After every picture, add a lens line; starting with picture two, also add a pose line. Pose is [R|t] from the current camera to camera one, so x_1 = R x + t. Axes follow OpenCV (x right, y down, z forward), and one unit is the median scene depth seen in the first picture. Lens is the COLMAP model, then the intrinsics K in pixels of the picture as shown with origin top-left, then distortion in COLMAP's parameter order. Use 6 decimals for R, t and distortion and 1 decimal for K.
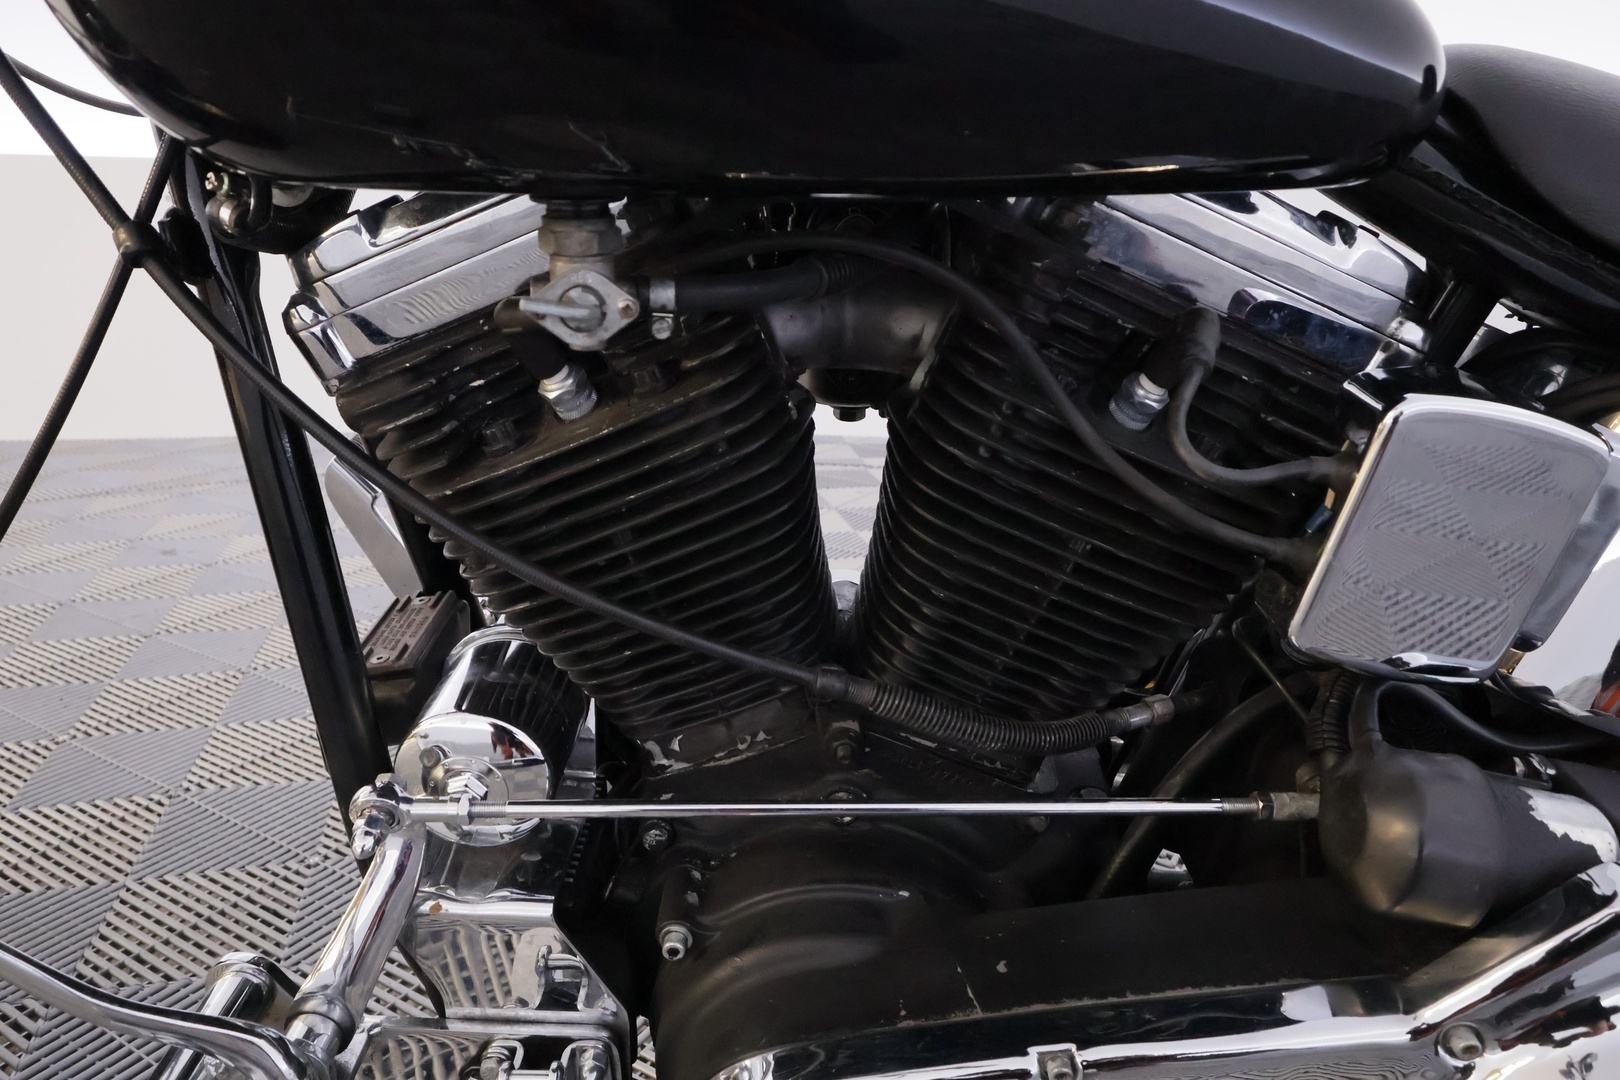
lens RADIAL K [[1095.8, 0, 810.0], [0, 1095.8, 540.0], [0, 0, 1]] dist [0.005187, 0.001565]
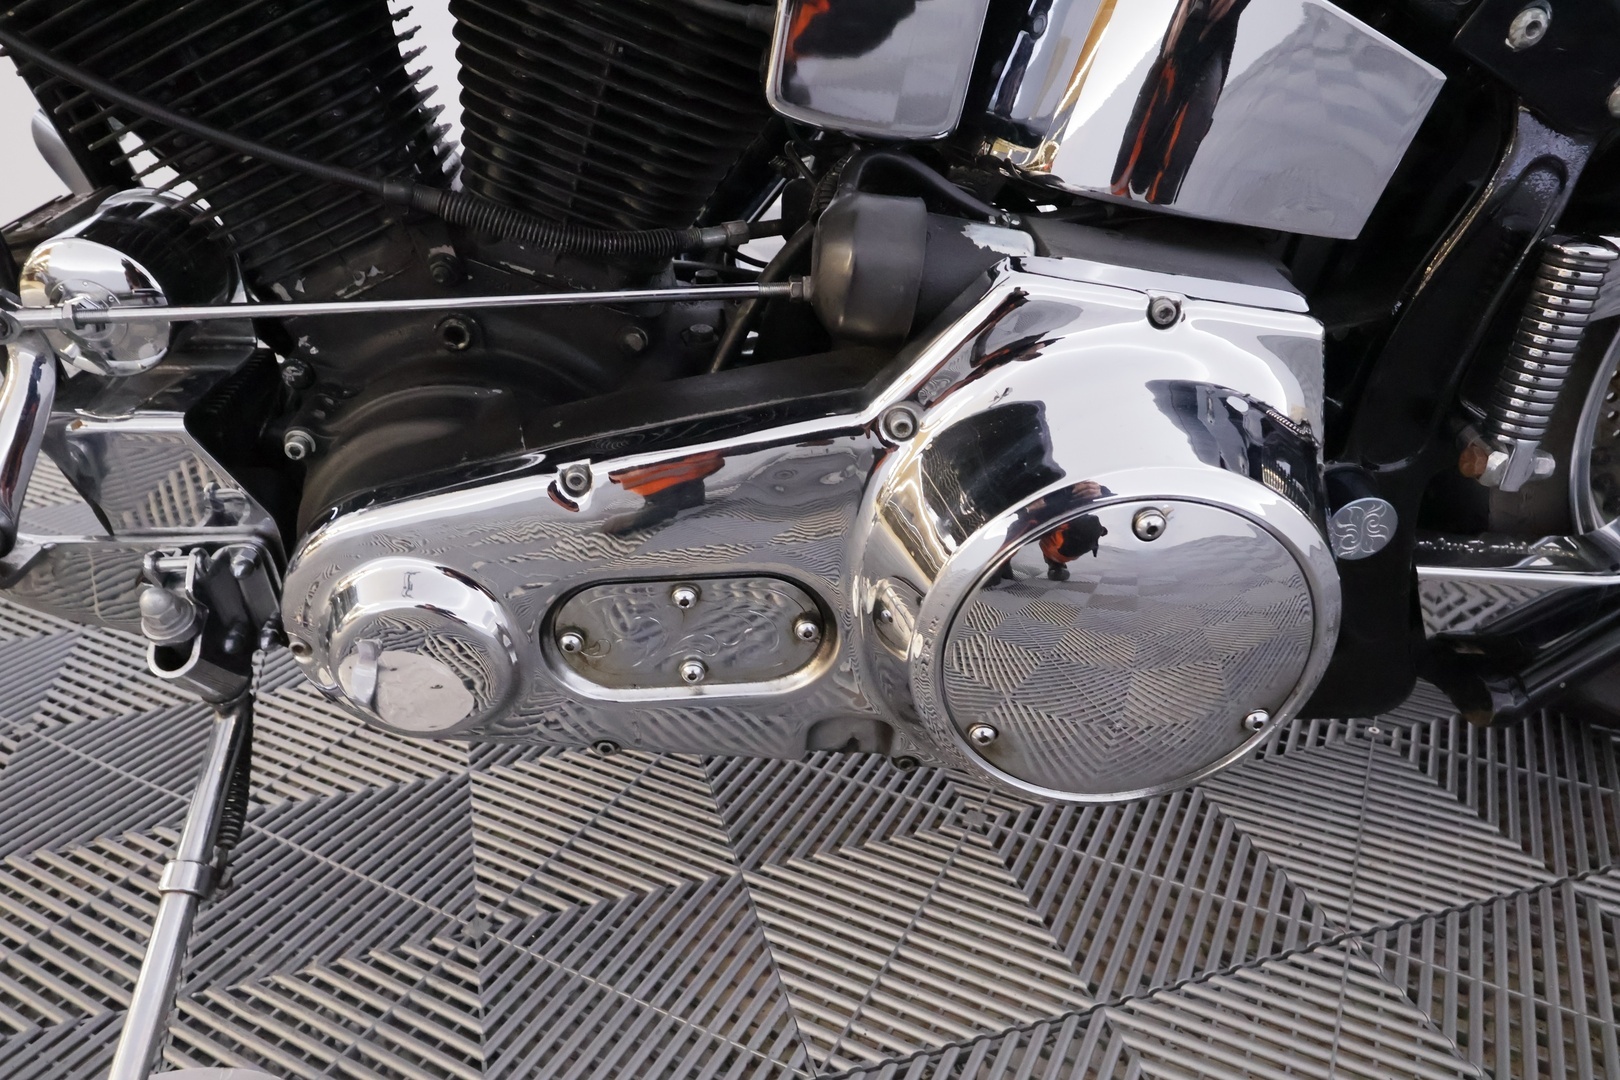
lens RADIAL K [[1095.8, 0, 810.0], [0, 1095.8, 540.0], [0, 0, 1]] dist [0.005187, 0.001565]
pose [[0.997941, -0.053813, 0.034902, 0.361166], [0.047825, 0.986884, 0.154184, 0.315809], [-0.042741, -0.152198, 0.987425, -0.156337]]
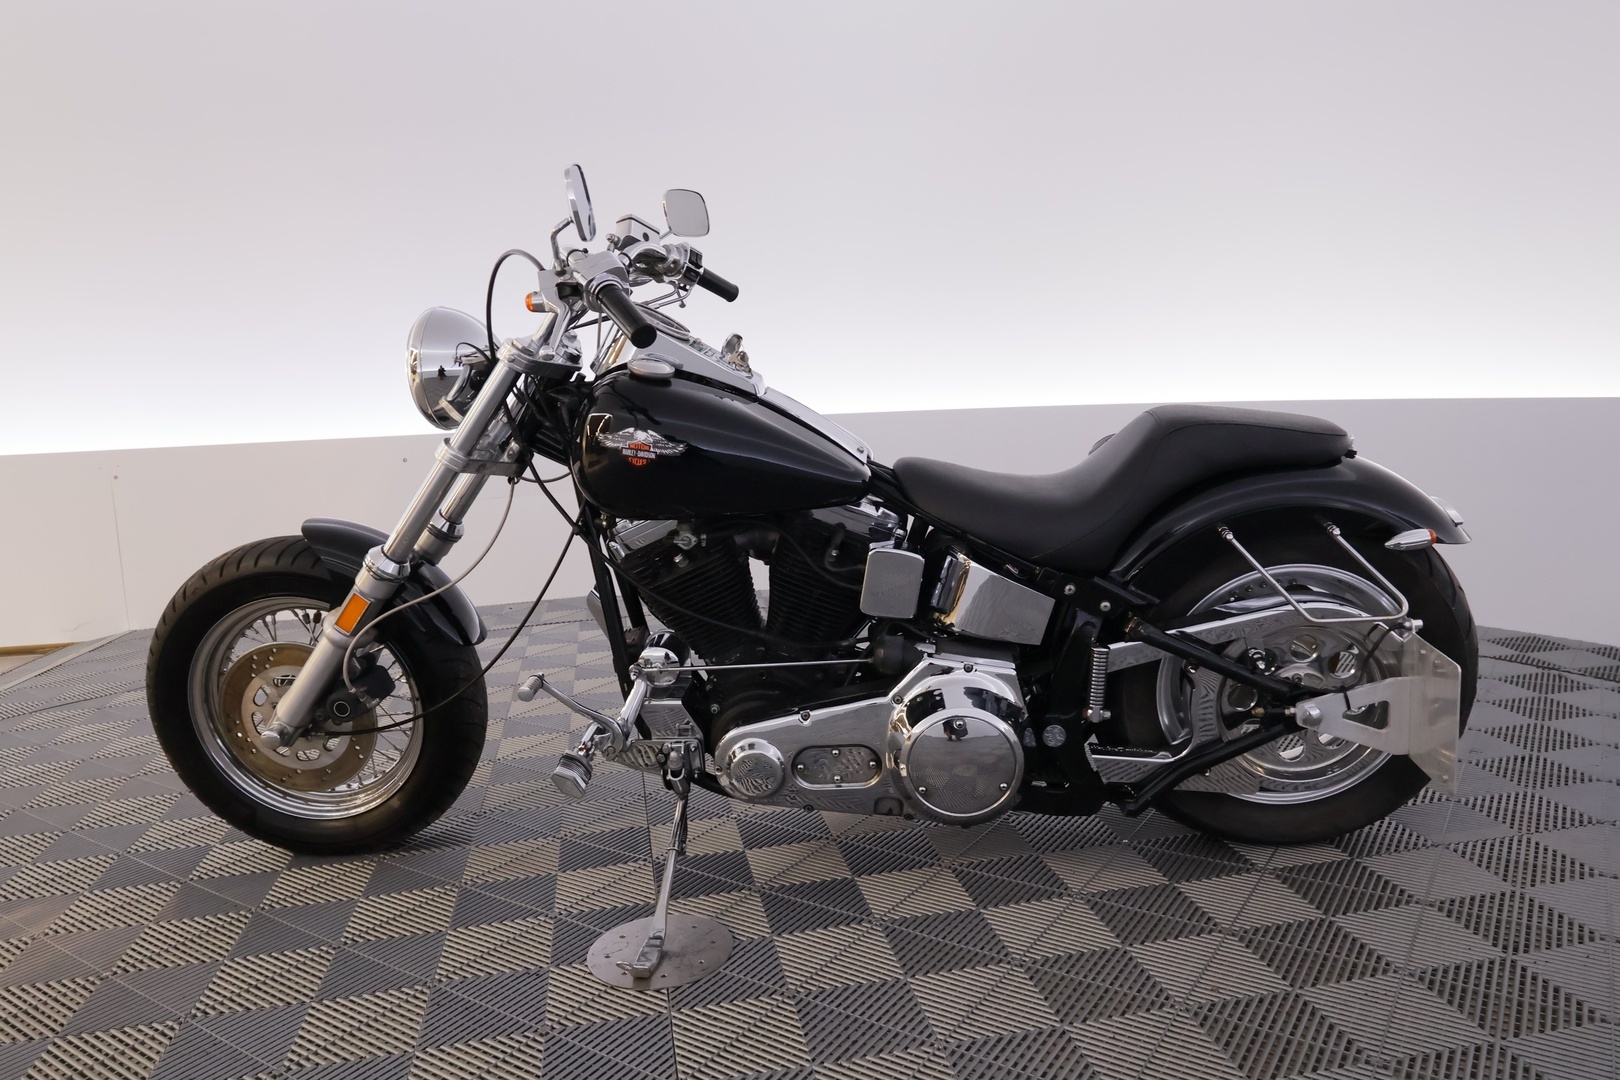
lens RADIAL K [[1095.8, 0, 810.0], [0, 1095.8, 540.0], [0, 0, 1]] dist [0.005187, 0.001565]
pose [[0.995993, -0.059517, -0.066751, 0.465453], [0.048633, 0.986837, -0.154229, 0.390785], [0.075051, 0.150365, 0.985778, -2.632800]]
